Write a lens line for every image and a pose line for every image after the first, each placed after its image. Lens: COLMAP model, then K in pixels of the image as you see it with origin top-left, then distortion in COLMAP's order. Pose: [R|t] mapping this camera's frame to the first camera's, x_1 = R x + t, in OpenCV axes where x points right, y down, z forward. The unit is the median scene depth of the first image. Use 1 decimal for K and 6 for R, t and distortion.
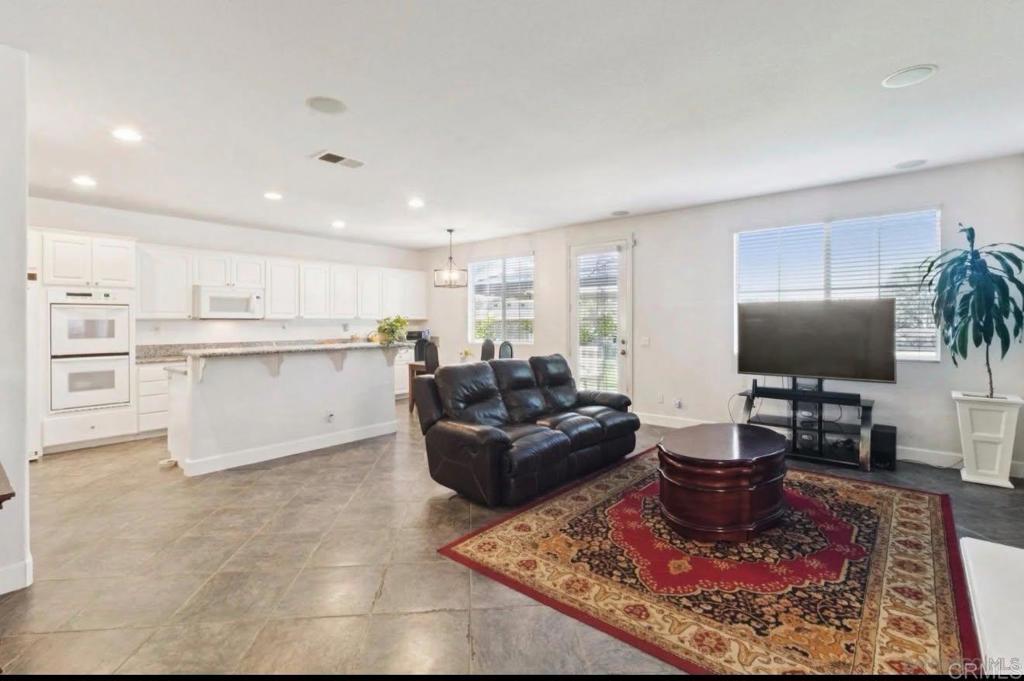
lens RADIAL K [[471.3, 0, 493.5], [0, 471.3, 318.5], [0, 0, 1]] dist [-0.013278, -0.000238]
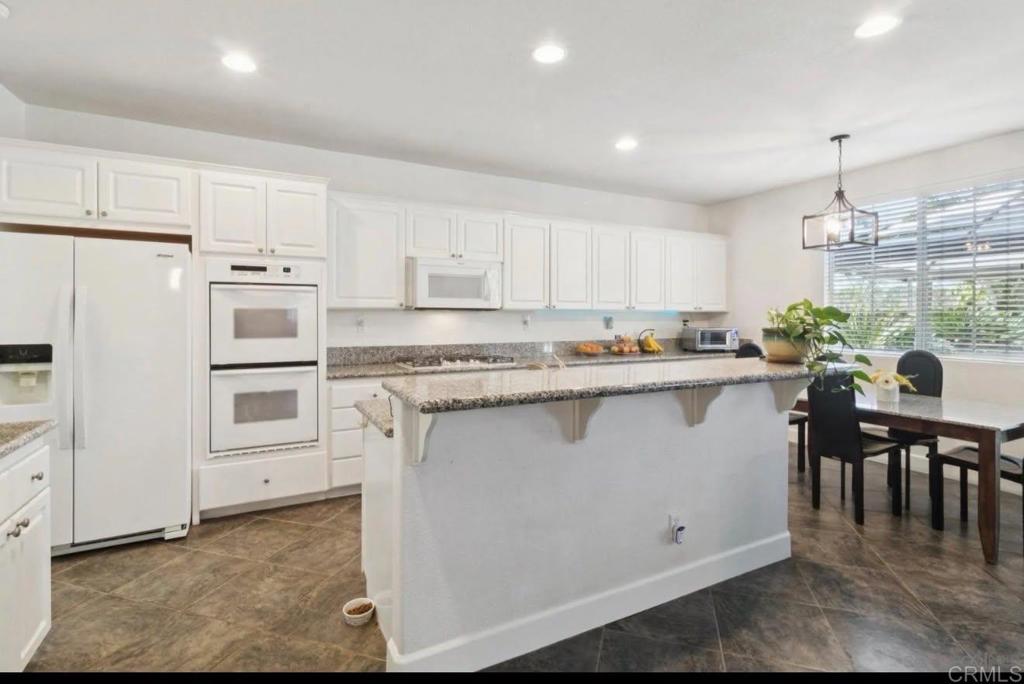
lens RADIAL K [[471.3, 0, 493.5], [0, 471.3, 320.0], [0, 0, 1]] dist [-0.013278, -0.000238]
pose [[0.925751, 0.011419, -0.377961, -0.322265], [-0.004246, 0.999795, 0.019807, 0.003788], [0.378109, -0.016731, 0.925610, 0.504362]]
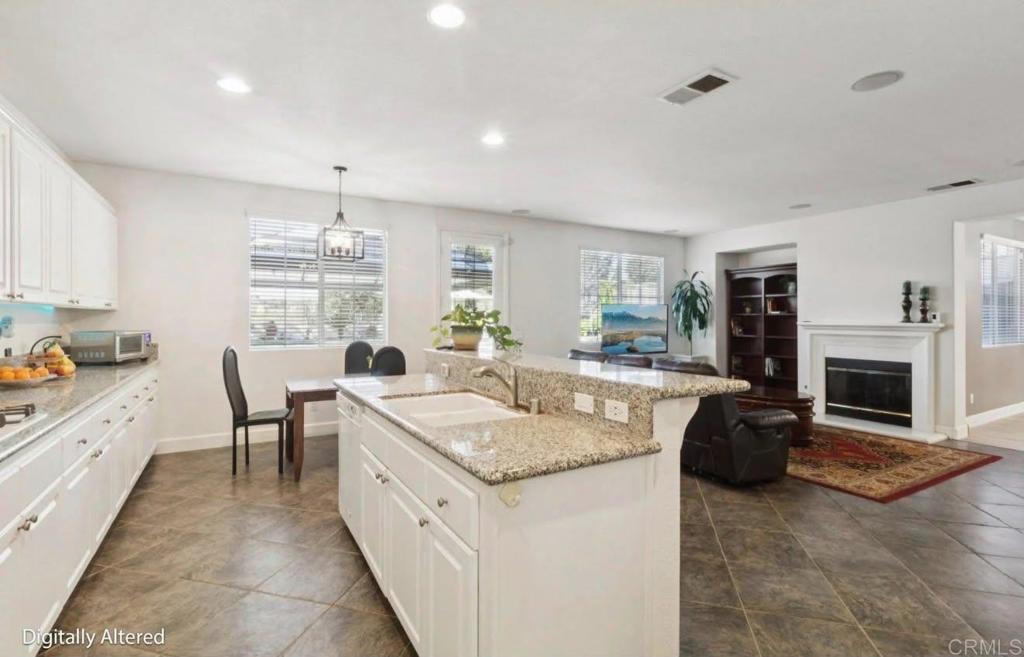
lens RADIAL K [[487.9, 0, 510.9], [0, 487.9, 314.9], [0, 0, 1]] dist [0.001208, -0.000035]
pose [[0.310663, 0.014455, 0.950410, -0.825718], [-0.011728, 0.999867, -0.011374, 0.013753], [-0.950448, -0.007613, 0.310791, 0.769524]]
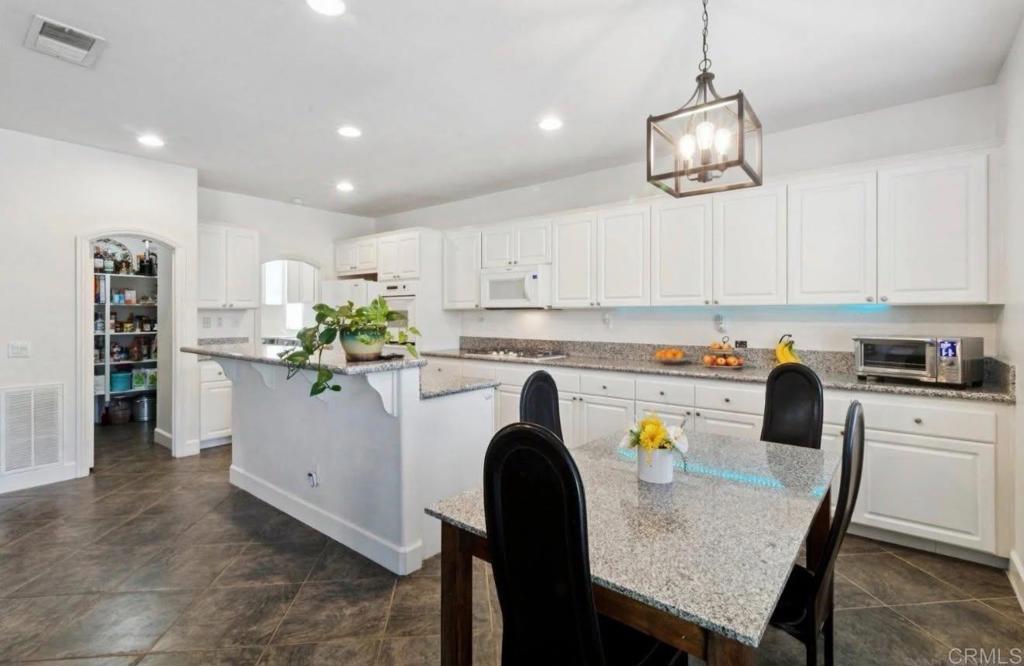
lens RADIAL K [[475.5, 0, 512.6], [0, 475.5, 315.9], [0, 0, 1]] dist [-0.004343, -0.000027]
pose [[0.051774, 0.008927, -0.998619, 0.234466], [0.009402, 0.999911, 0.009426, 0.006826], [0.998615, -0.009877, 0.051686, 1.147372]]
